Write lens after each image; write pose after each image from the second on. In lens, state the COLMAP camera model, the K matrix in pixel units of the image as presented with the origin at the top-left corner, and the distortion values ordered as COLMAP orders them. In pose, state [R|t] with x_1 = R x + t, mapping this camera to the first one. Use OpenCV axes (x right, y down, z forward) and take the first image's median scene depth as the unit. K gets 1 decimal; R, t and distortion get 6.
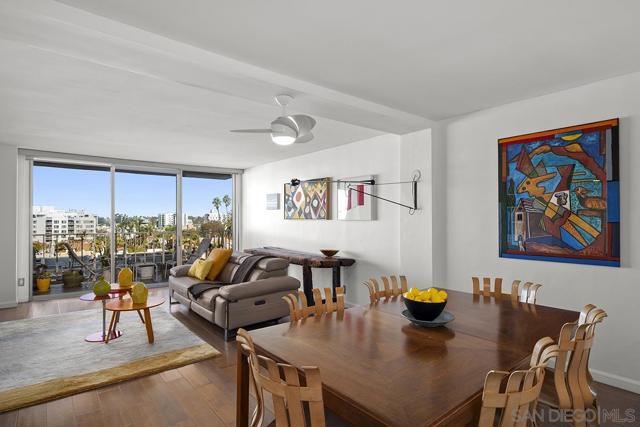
lens RADIAL K [[337.6, 0, 317.4], [0, 337.6, 214.5], [0, 0, 1]] dist [0.004125, -0.000747]
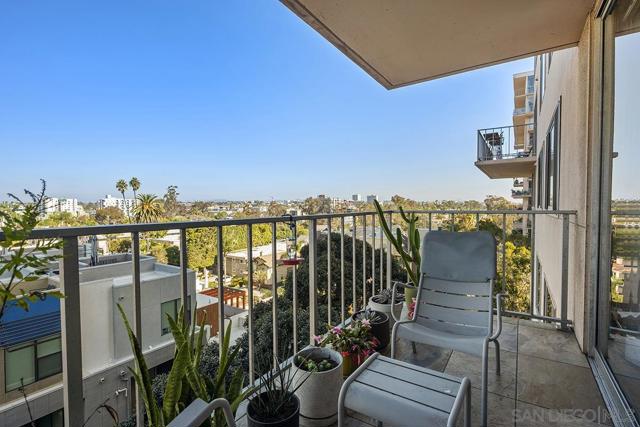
lens RADIAL K [[303.9, 0, 320.0], [0, 303.9, 214.1], [0, 0, 1]] dist [0.001592, 0.000103]
pose [[0.953234, -0.012297, 0.301984, -0.942510], [-0.001311, 0.998994, 0.044817, 0.068358], [-0.302232, -0.043117, 0.952259, 1.372494]]
